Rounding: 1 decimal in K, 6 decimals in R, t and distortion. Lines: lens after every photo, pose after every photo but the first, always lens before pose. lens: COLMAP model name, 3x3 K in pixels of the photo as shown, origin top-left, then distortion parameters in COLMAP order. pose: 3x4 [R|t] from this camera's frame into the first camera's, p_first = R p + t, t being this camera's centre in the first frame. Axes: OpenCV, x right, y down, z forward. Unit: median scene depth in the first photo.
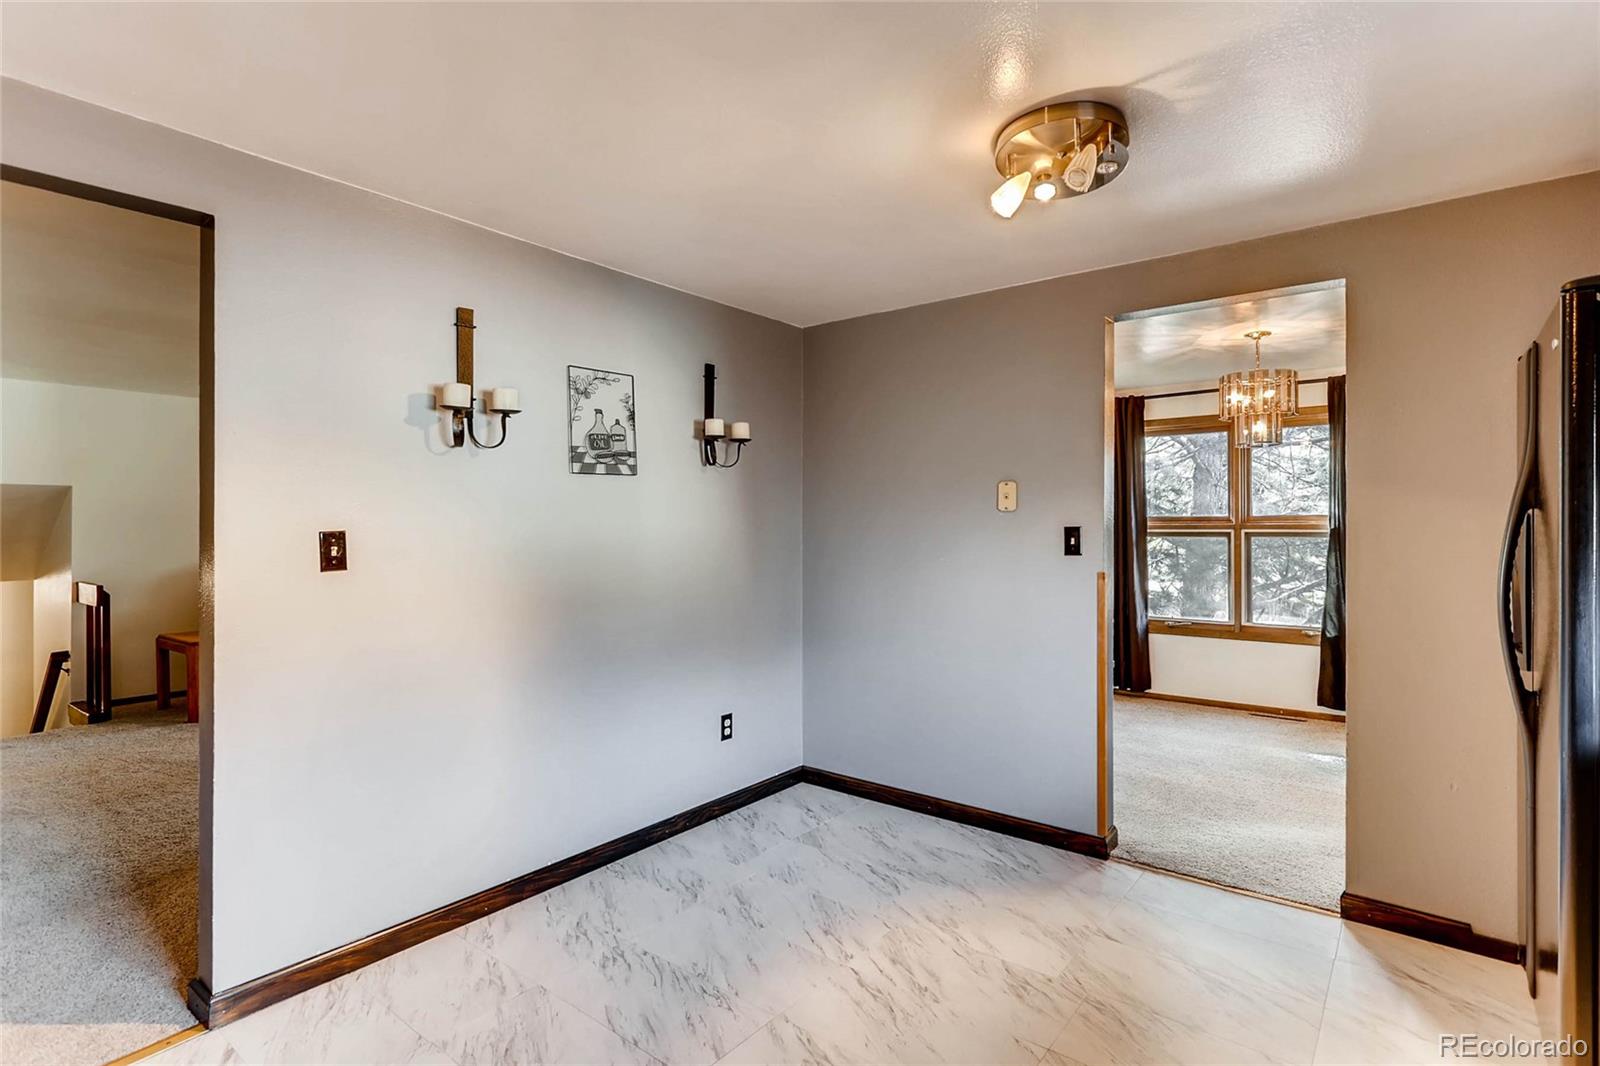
lens RADIAL K [[743.6, 0, 819.3], [0, 743.6, 528.7], [0, 0, 1]] dist [-0.001992, -0.000009]
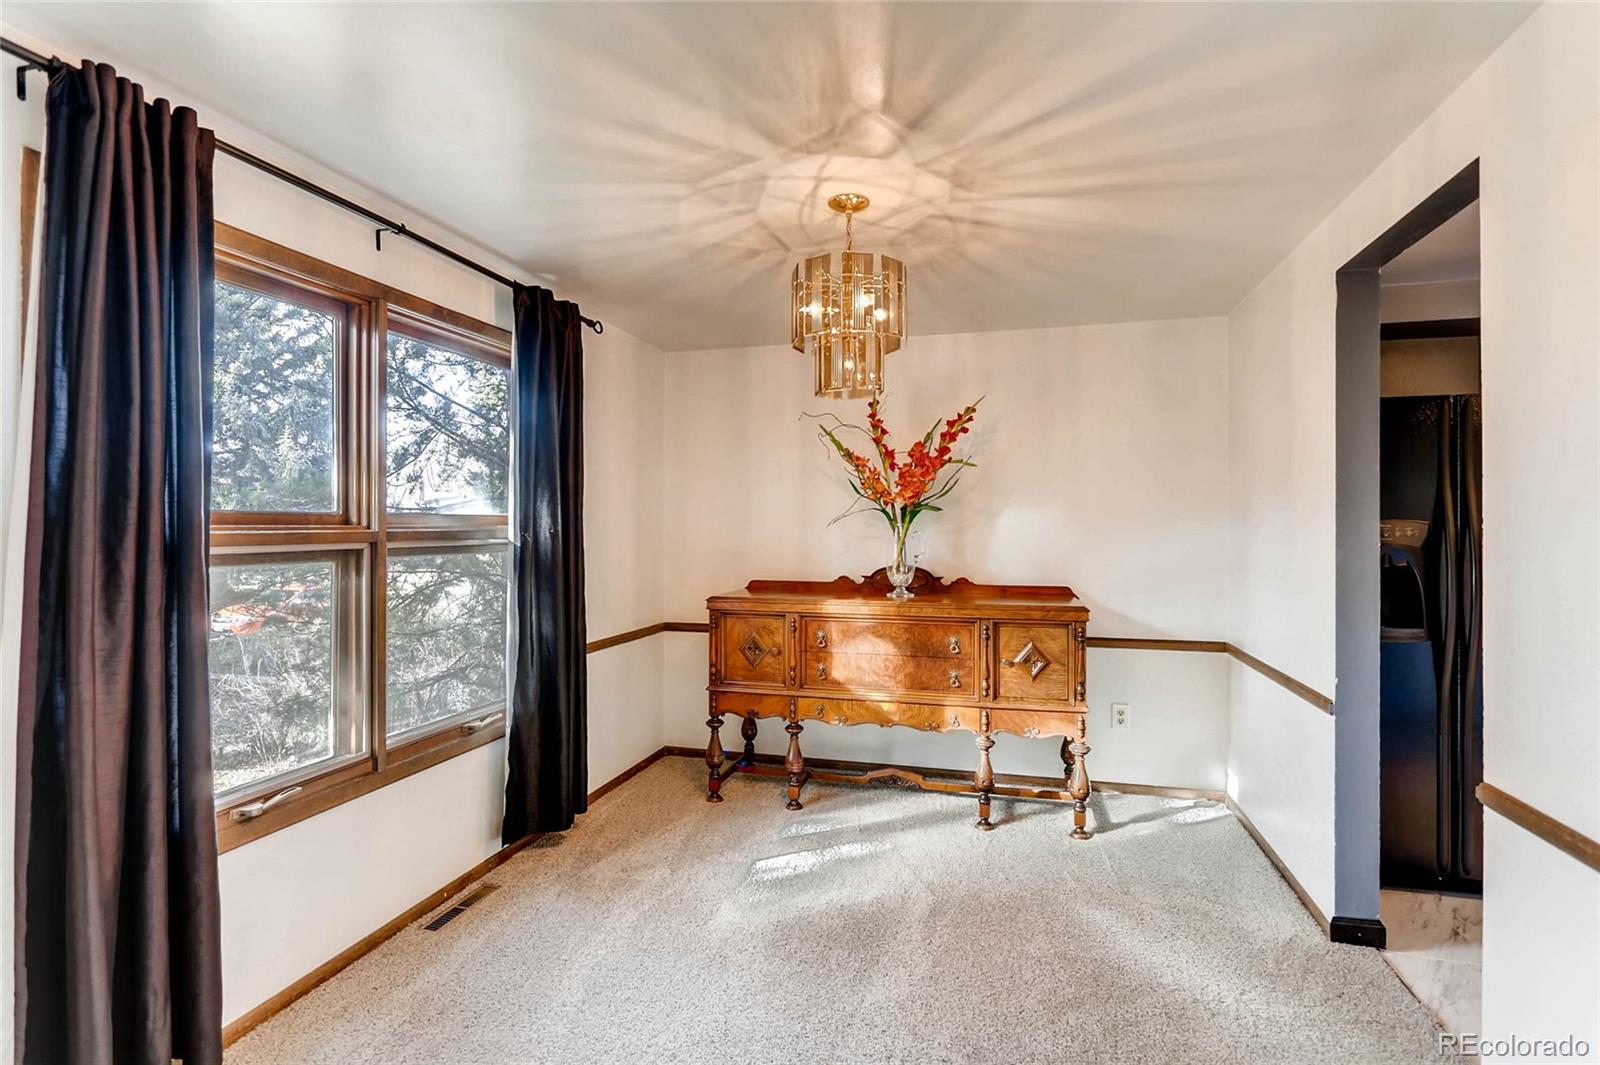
lens RADIAL K [[743.6, 0, 819.3], [0, 743.6, 528.2], [0, 0, 1]] dist [-0.001992, -0.000009]
pose [[-0.404405, -0.002158, 0.914578, 0.035661], [-0.000084, 0.999997, 0.002323, -0.008873], [-0.914580, 0.000862, -0.404404, 0.925479]]
